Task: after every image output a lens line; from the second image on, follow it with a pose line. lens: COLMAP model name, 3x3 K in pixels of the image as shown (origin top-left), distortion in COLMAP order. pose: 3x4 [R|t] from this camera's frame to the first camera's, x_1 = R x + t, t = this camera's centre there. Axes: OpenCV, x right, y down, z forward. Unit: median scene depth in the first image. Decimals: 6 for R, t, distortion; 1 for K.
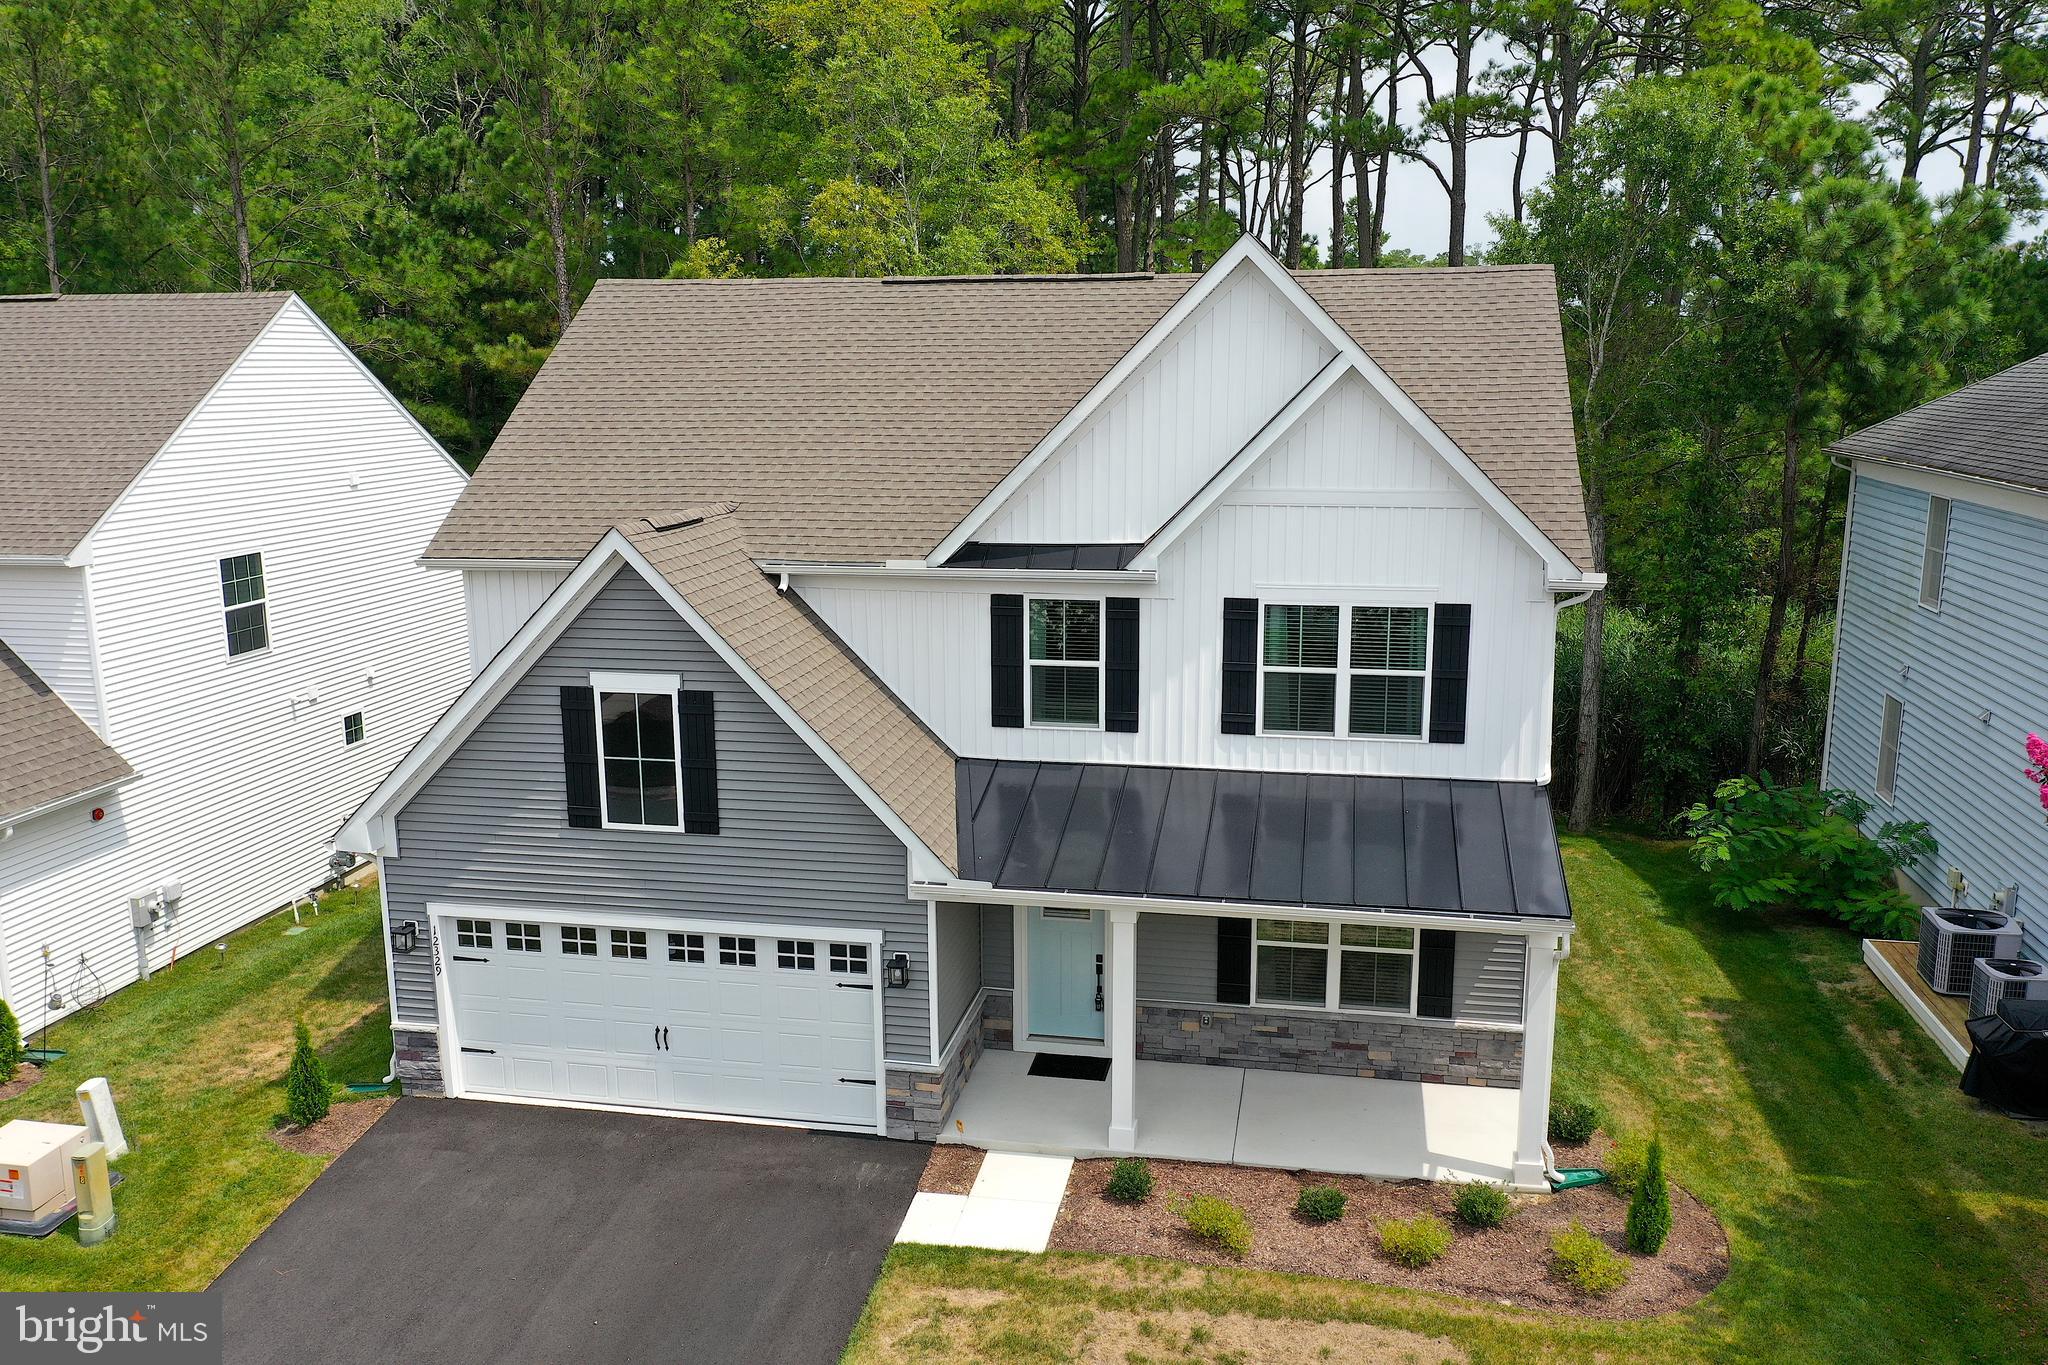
lens RADIAL K [[1619.6, 0, 1032.2], [0, 1619.6, 681.4], [0, 0, 1]] dist [0.005154, 0.000004]
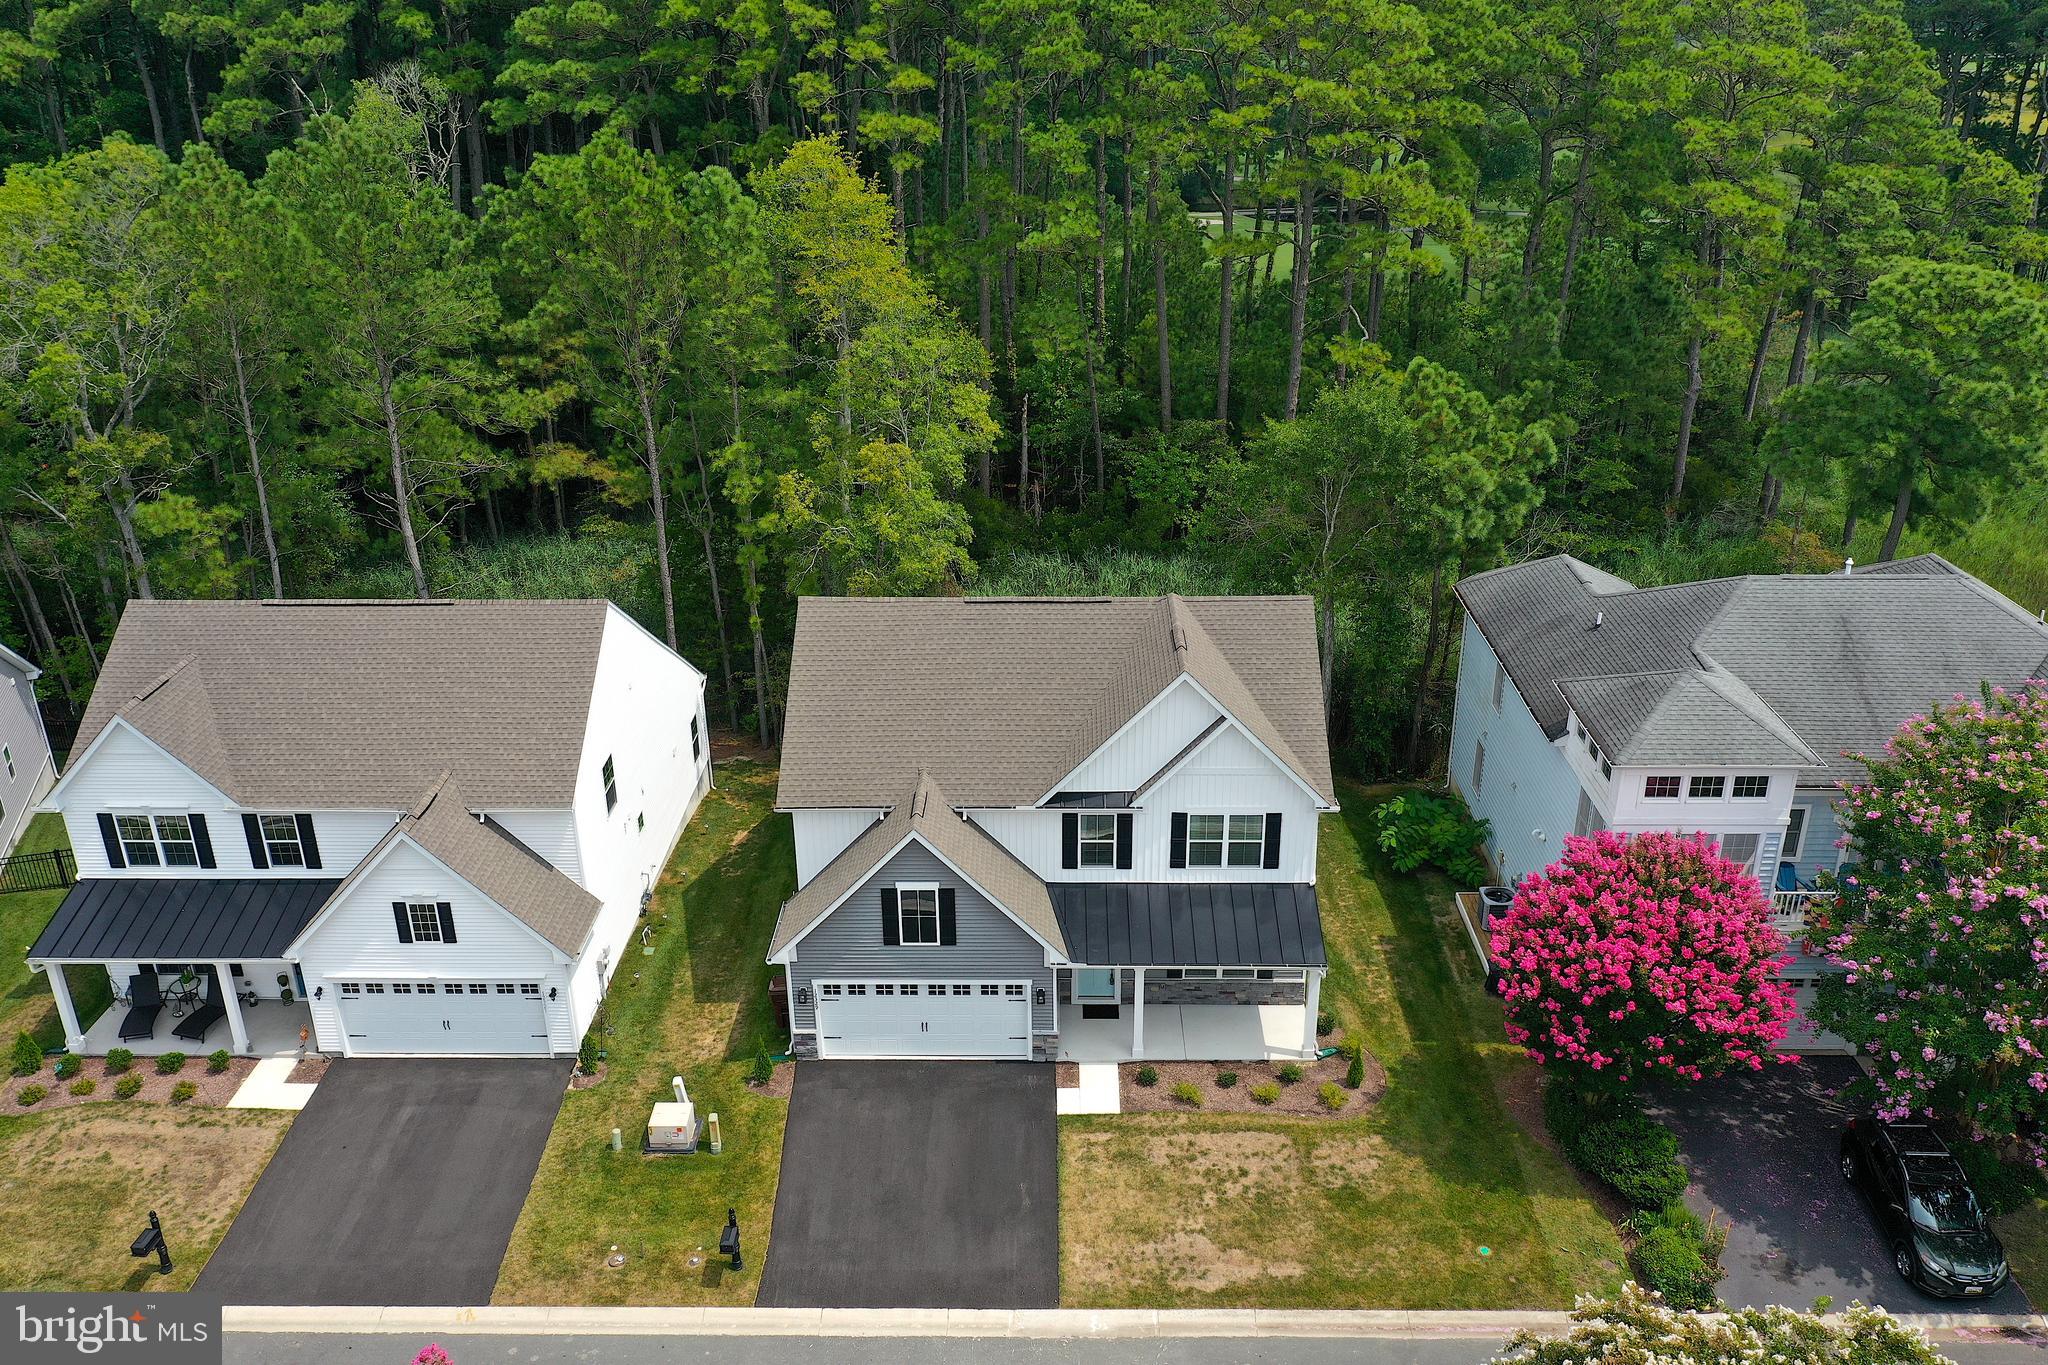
lens RADIAL K [[1619.6, 0, 1032.2], [0, 1619.6, 681.4], [0, 0, 1]] dist [0.005154, 0.000004]
pose [[0.985045, -0.073517, 0.155823, -0.399476], [0.037845, 0.974632, 0.220592, -0.722950], [-0.168087, -0.211396, 0.962839, -1.045845]]
